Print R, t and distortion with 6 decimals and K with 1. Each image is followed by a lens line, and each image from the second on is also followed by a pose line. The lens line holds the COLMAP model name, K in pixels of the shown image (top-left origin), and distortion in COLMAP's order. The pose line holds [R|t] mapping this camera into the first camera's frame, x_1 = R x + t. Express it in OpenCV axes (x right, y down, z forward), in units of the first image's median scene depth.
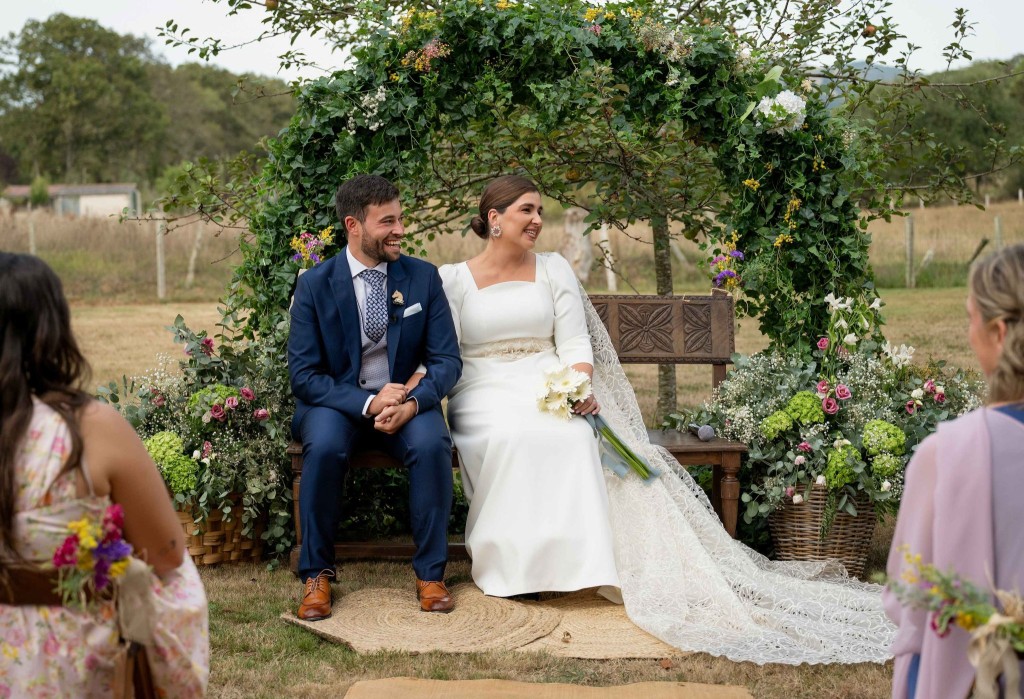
lens RADIAL K [[1745.2, 0, 512.0], [0, 1745.2, 349.5], [0, 0, 1]] dist [0.021540, -0.056113]
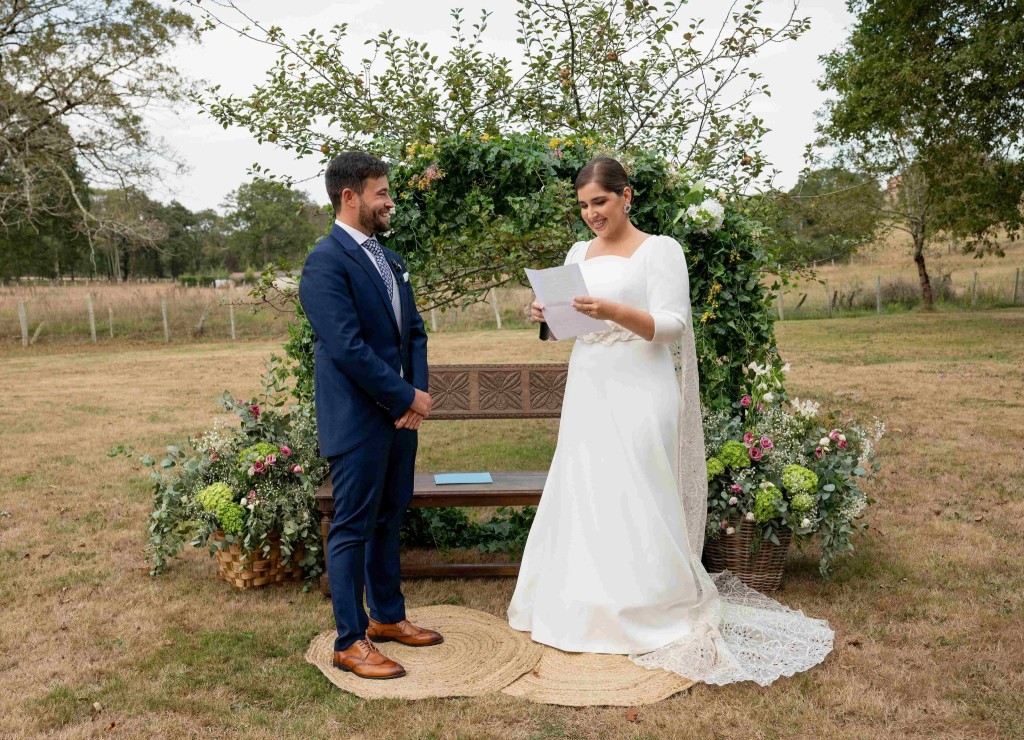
lens RADIAL K [[852.5, 0, 480.4], [0, 852.5, 369.7], [0, 0, 1]] dist [-0.001890, 0.002388]
pose [[0.999420, -0.016130, -0.029976, 0.006966], [0.016979, 0.999456, 0.028268, -0.044203], [0.029504, -0.028761, 0.999151, 0.369602]]
